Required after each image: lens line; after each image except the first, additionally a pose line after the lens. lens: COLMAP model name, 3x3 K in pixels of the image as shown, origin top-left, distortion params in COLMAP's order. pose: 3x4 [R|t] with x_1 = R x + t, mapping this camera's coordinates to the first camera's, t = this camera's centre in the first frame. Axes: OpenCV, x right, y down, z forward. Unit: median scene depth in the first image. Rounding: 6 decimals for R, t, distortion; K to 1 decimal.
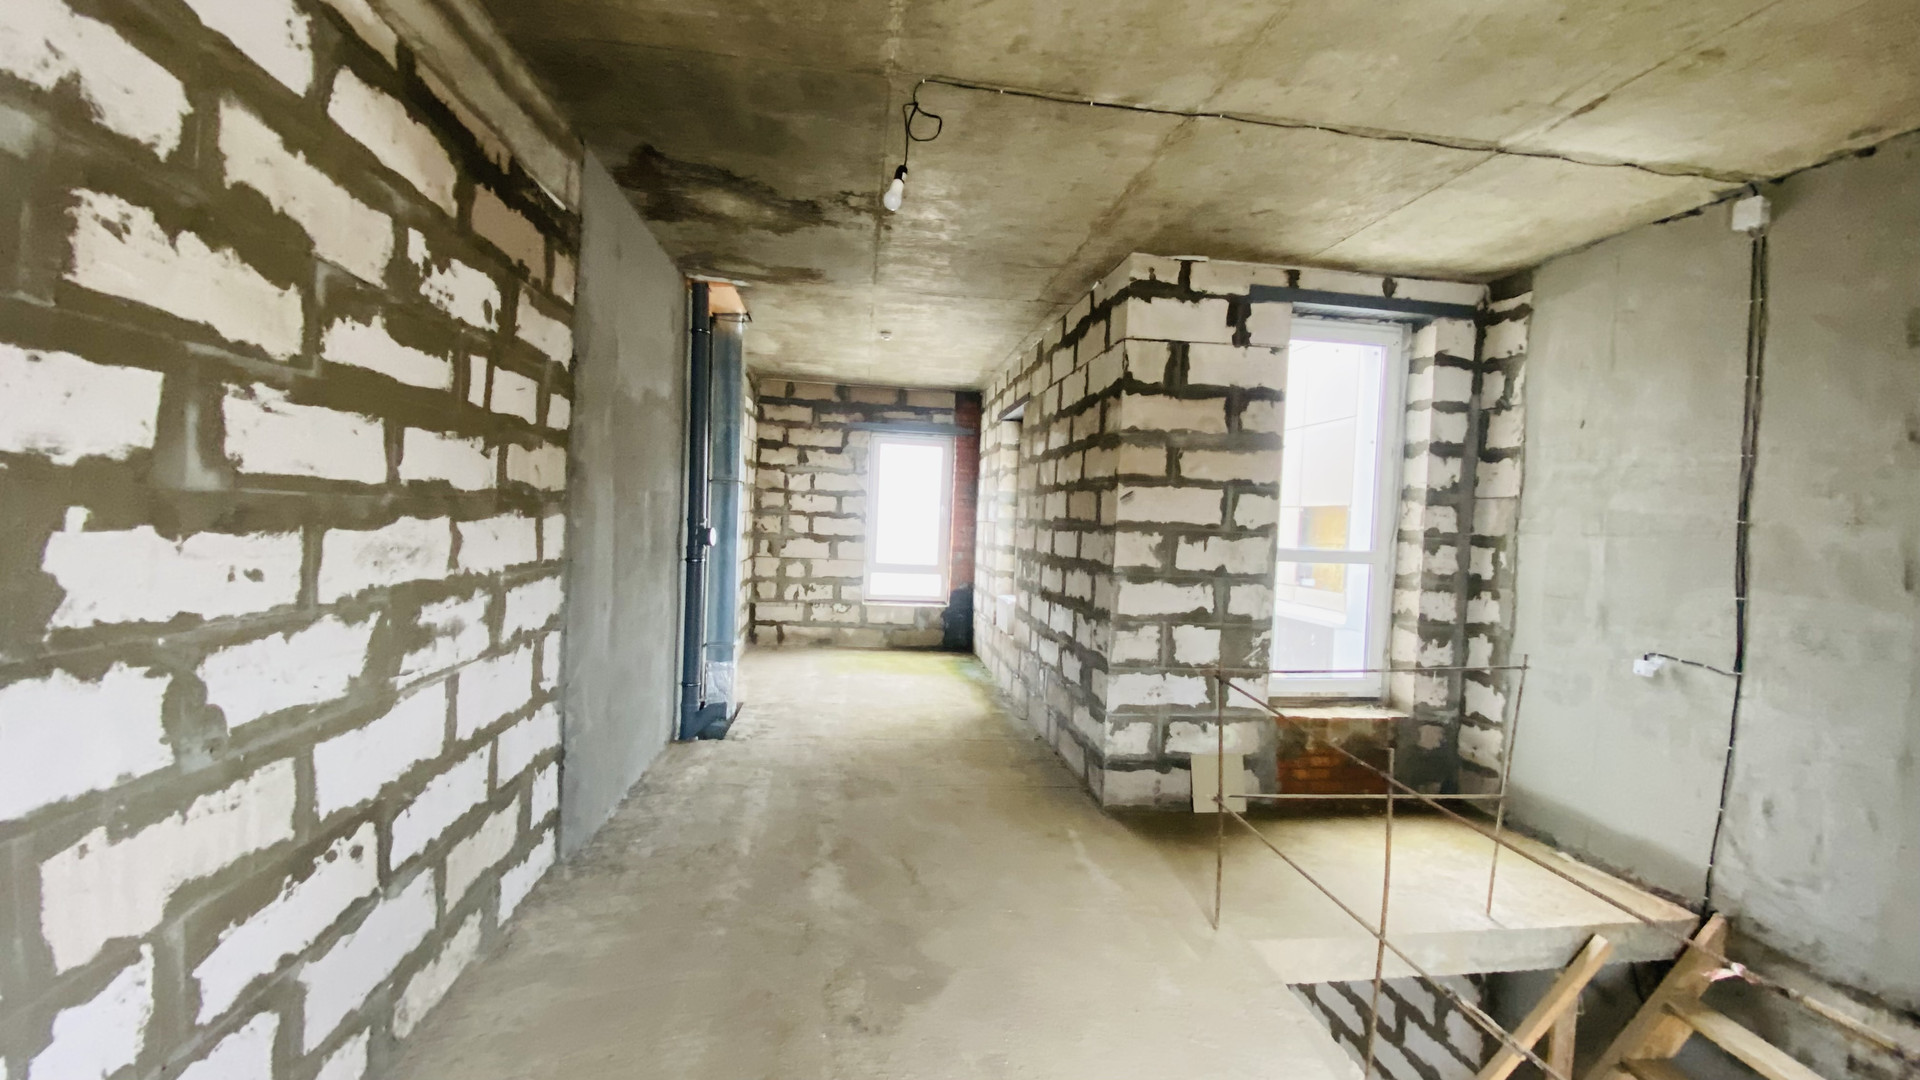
lens RADIAL K [[742.3, 0, 973.3], [0, 742.3, 537.5], [0, 0, 1]] dist [0.000048, -0.009355]
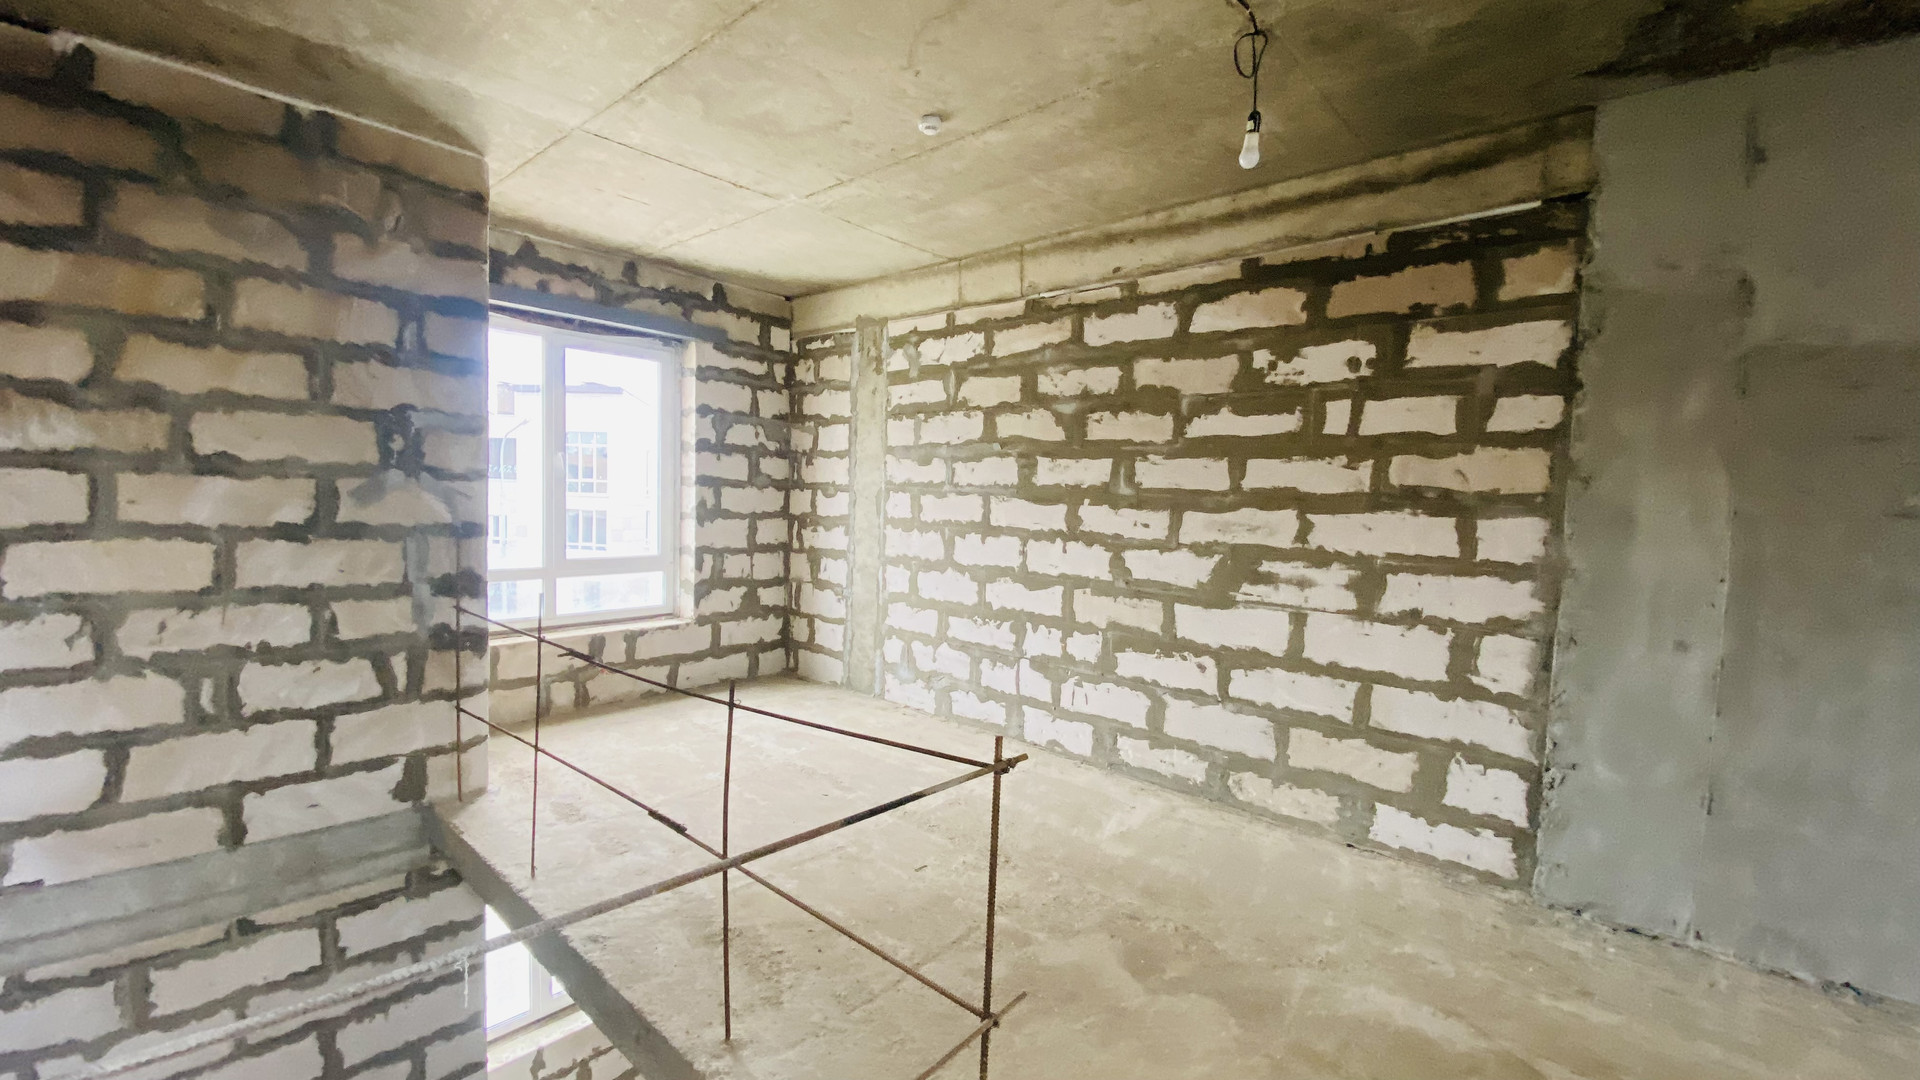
lens RADIAL K [[775.4, 0, 960.0], [0, 775.4, 540.0], [0, 0, 1]] dist [0.033337, -0.028403]
pose [[-0.759269, -0.027176, -0.650209, 1.172980], [-0.080476, 0.995380, 0.052371, 0.007812], [0.645782, 0.092090, -0.757948, 2.283383]]
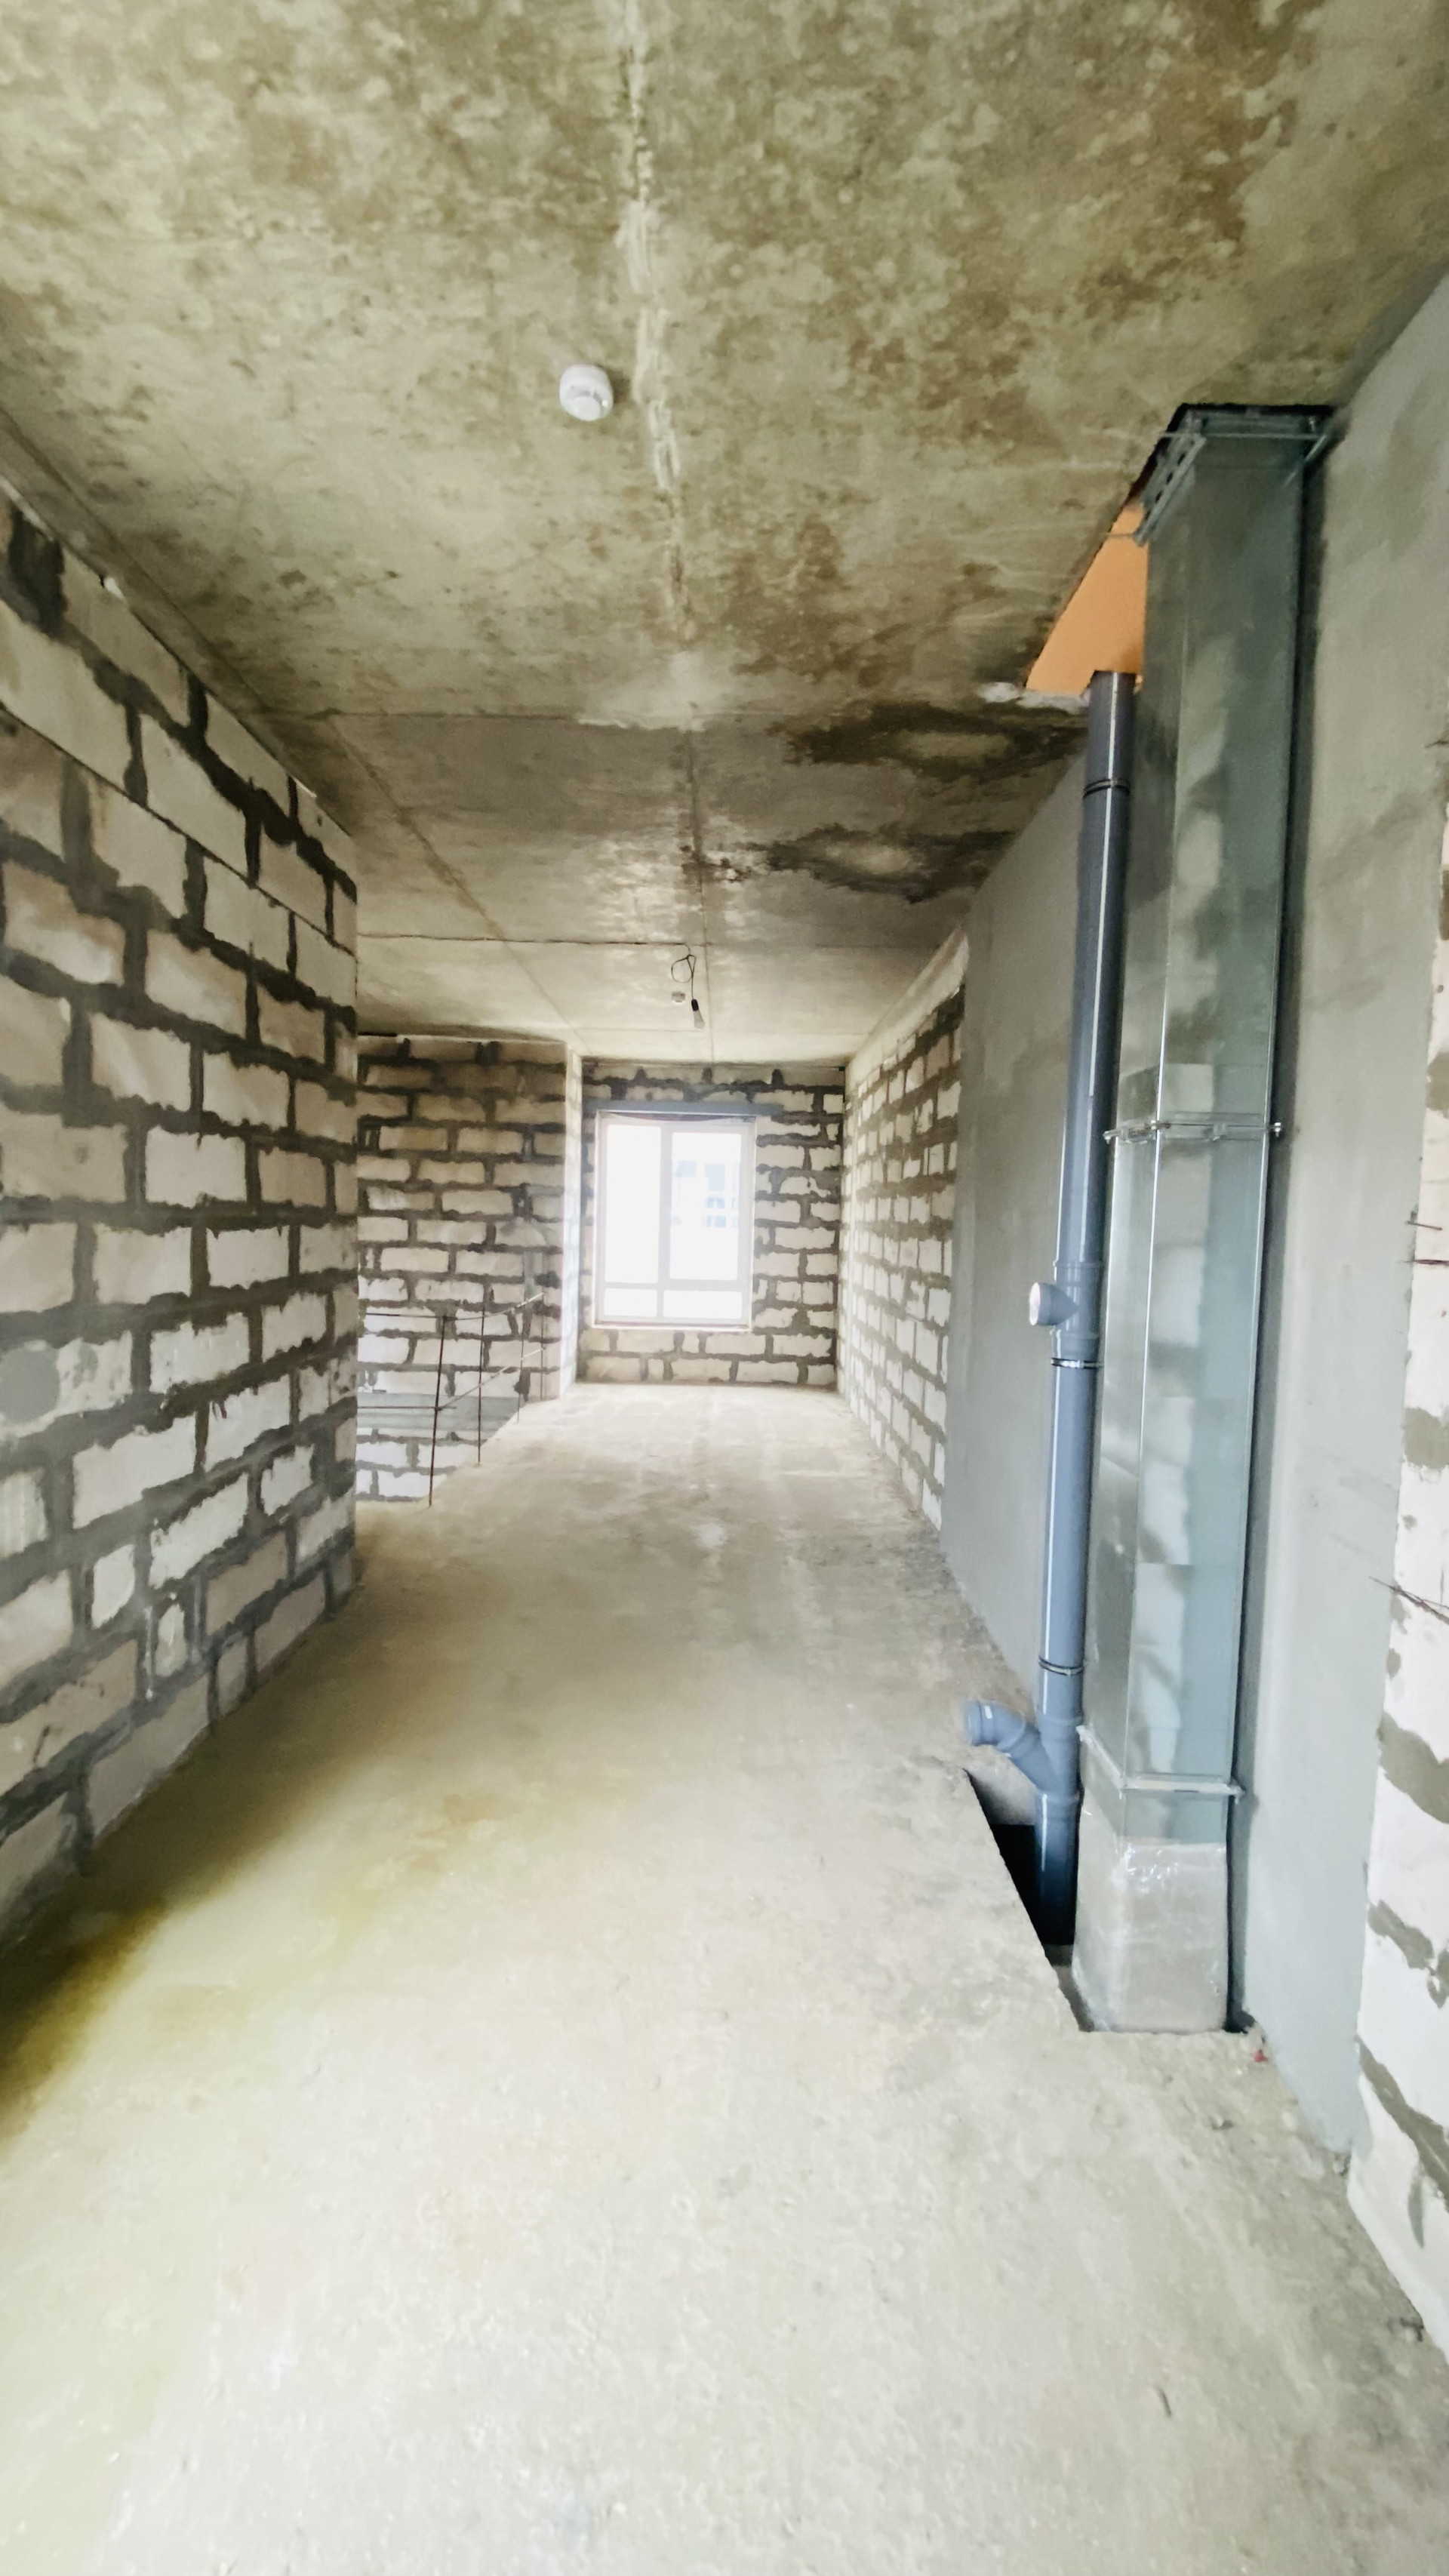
lens RADIAL K [[1040.2, 0, 734.7], [0, 1040.2, 1287.7], [0, 0, 1]] dist [0.033337, -0.028403]
pose [[-0.986945, -0.078688, 0.140526, -0.790233], [-0.065659, 0.993303, 0.095068, -0.158458], [-0.147066, 0.084600, -0.985502, 4.690321]]
